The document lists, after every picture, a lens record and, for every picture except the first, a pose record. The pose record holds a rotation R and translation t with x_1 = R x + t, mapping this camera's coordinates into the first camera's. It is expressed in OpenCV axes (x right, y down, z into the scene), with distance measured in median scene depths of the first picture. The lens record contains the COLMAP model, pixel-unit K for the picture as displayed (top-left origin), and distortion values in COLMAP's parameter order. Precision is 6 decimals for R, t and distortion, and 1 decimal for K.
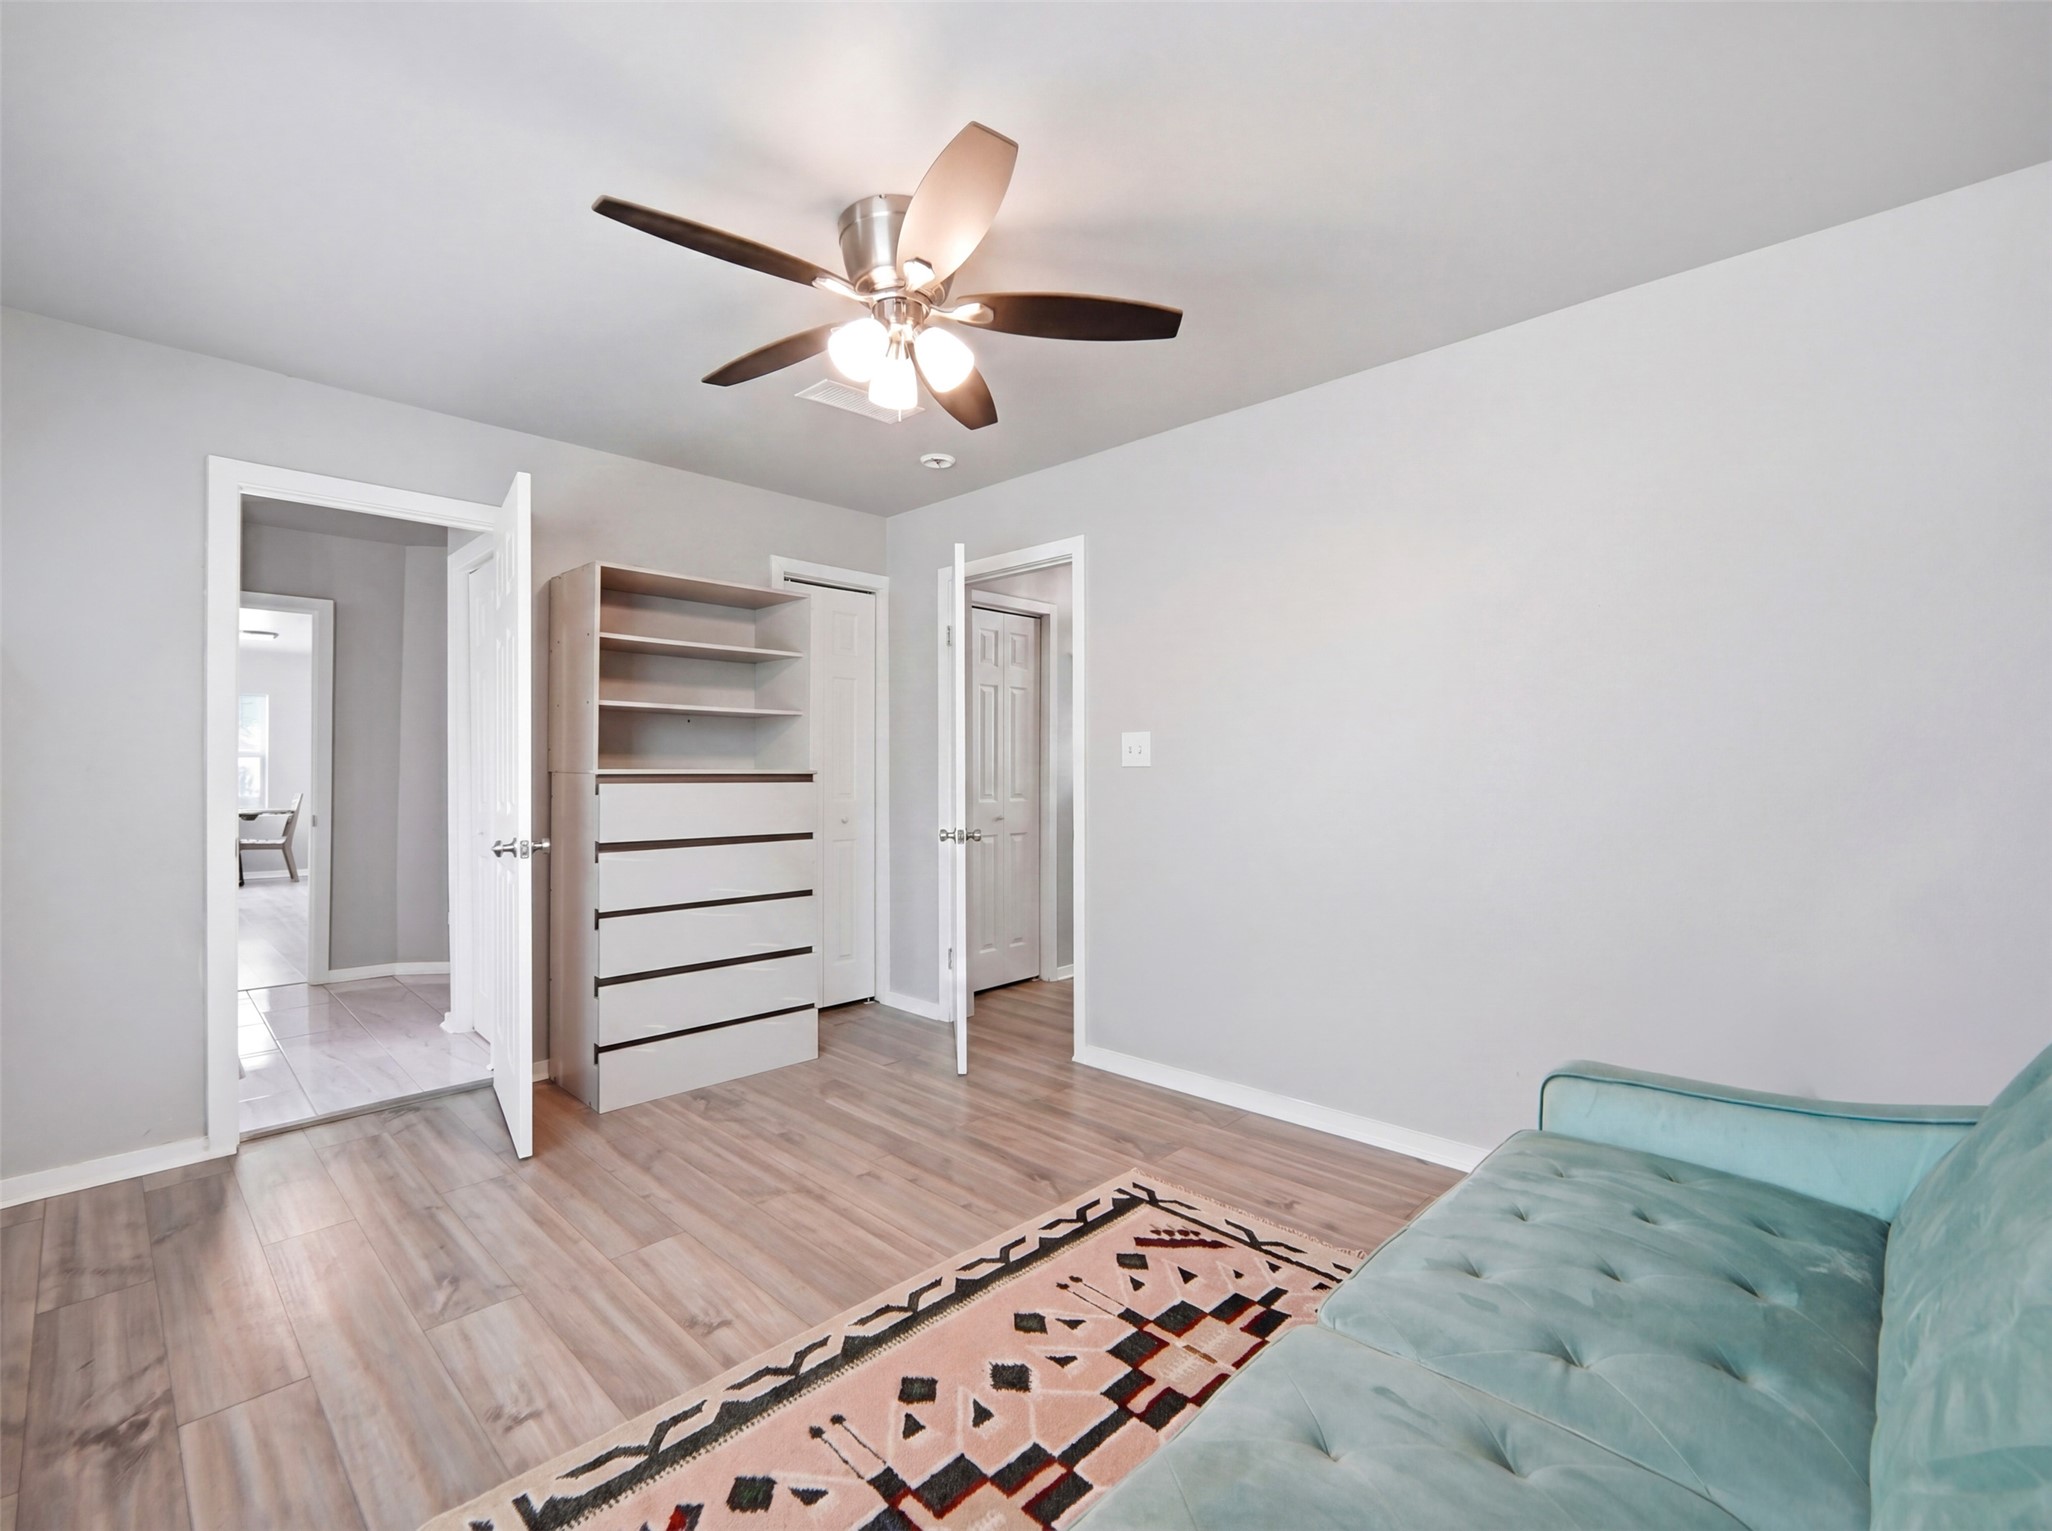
lens RADIAL K [[912.7, 0, 1024.9], [0, 912.7, 765.9], [0, 0, 1]] dist [-0.012794, 0.001184]
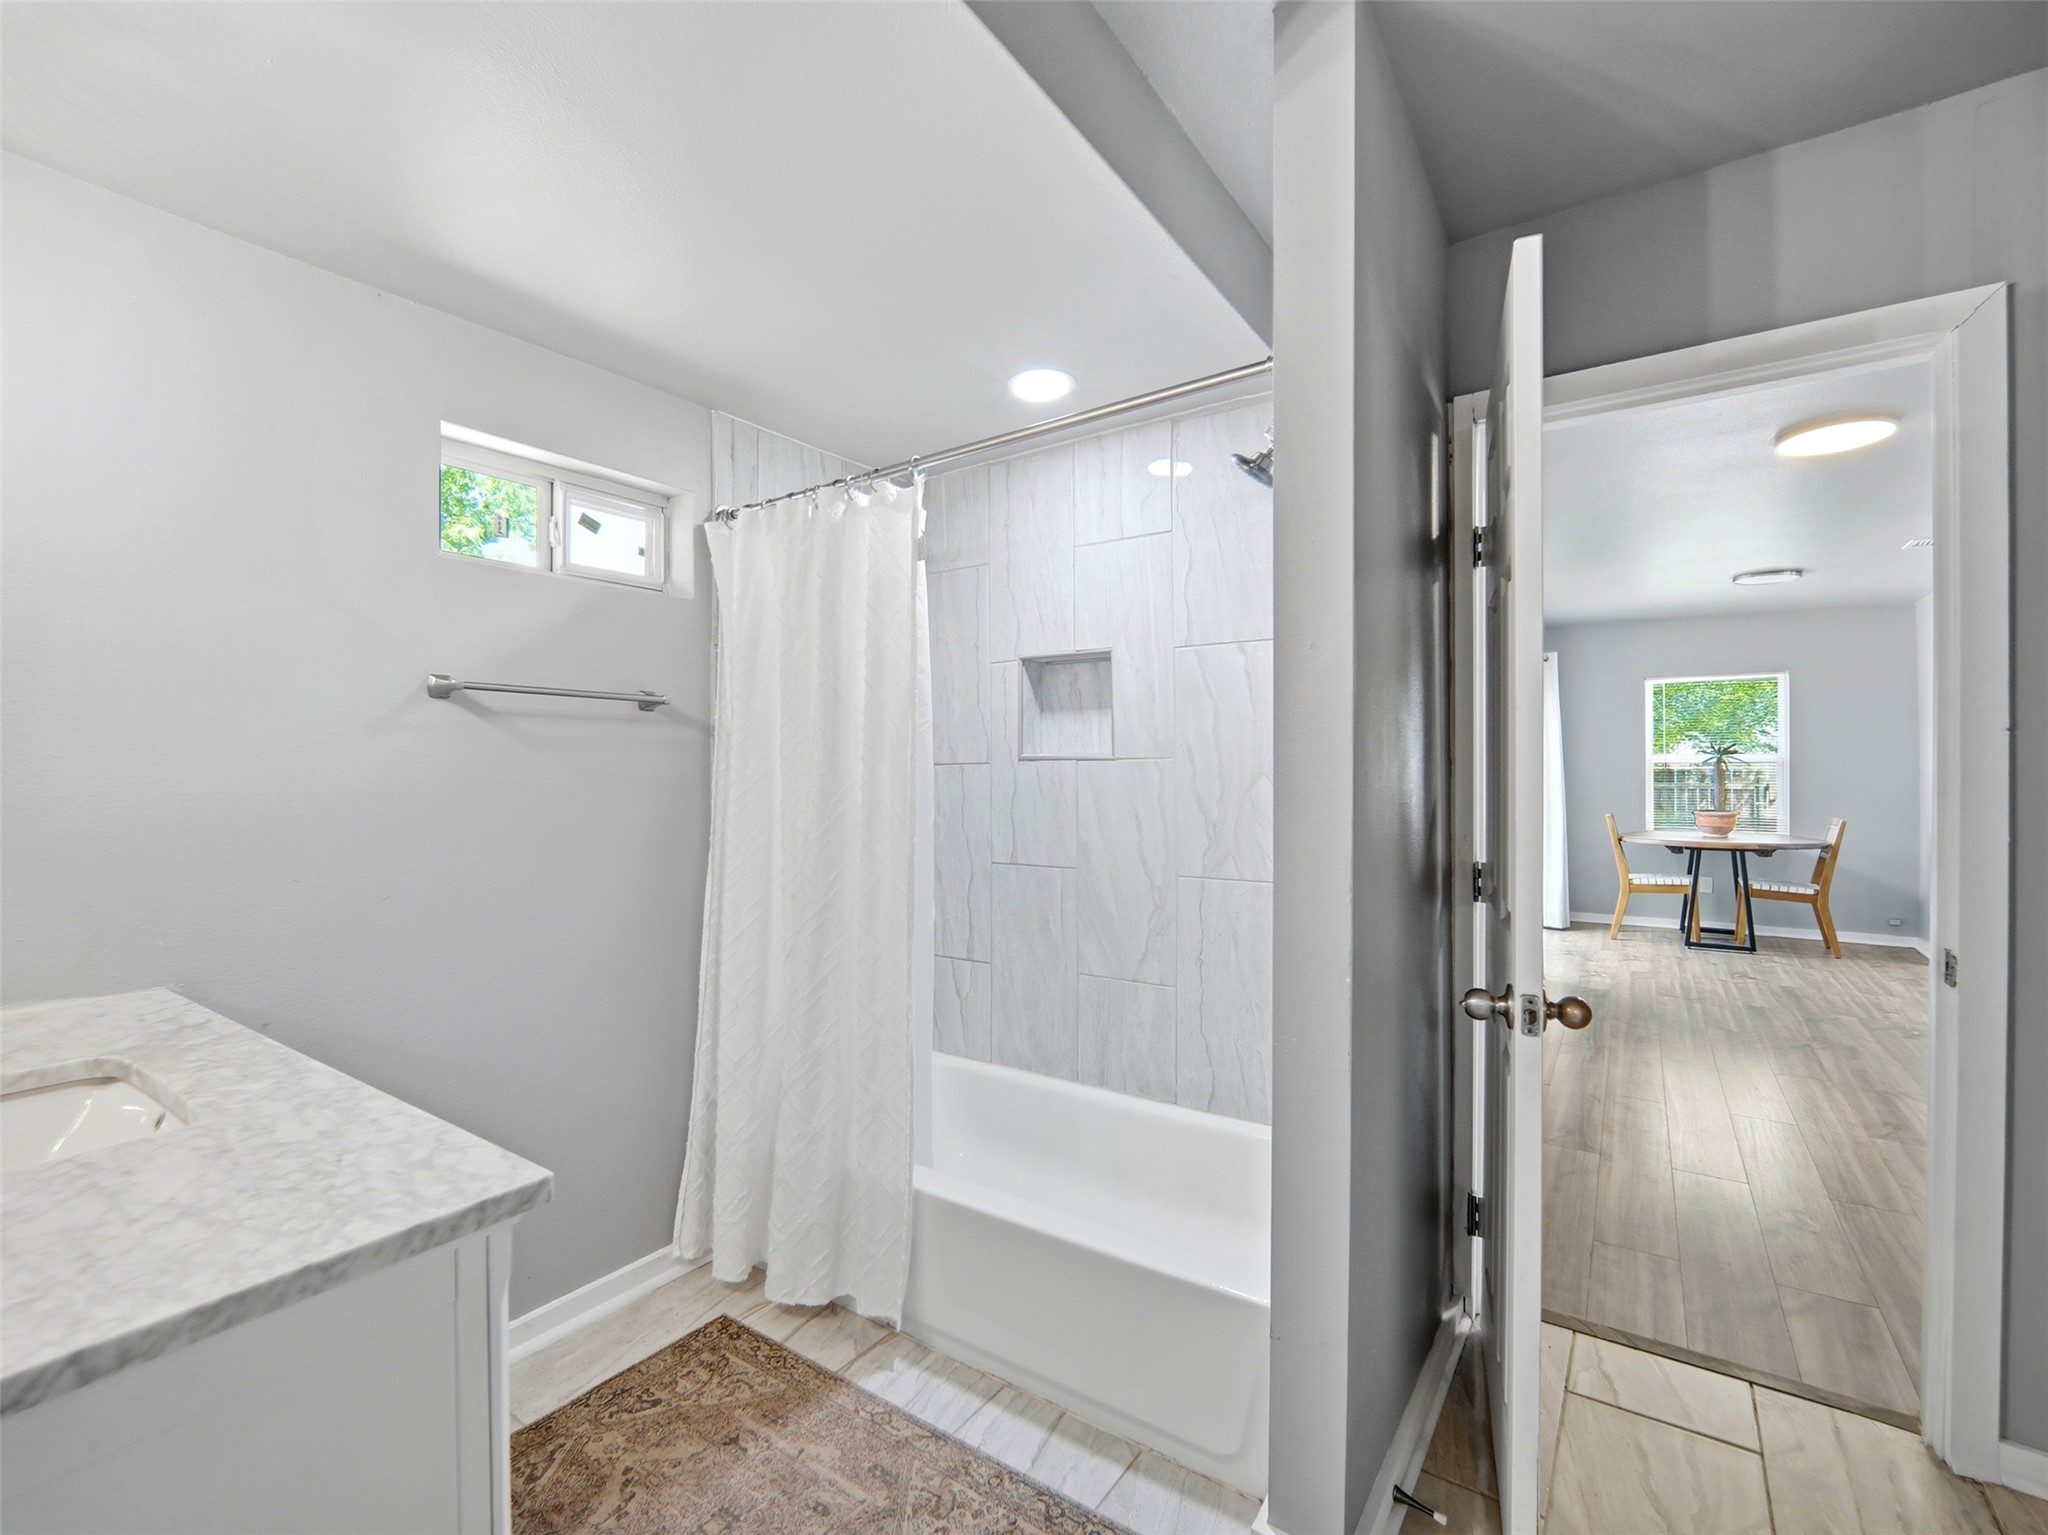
lens RADIAL K [[911.0, 0, 1022.7], [0, 911.0, 768.0], [0, 0, 1]] dist [-0.012794, 0.001184]
pose [[0.163439, -0.003381, -0.986548, -0.304426], [0.008750, 0.999960, -0.001978, -0.000360], [0.986515, -0.008309, 0.163462, 0.373259]]
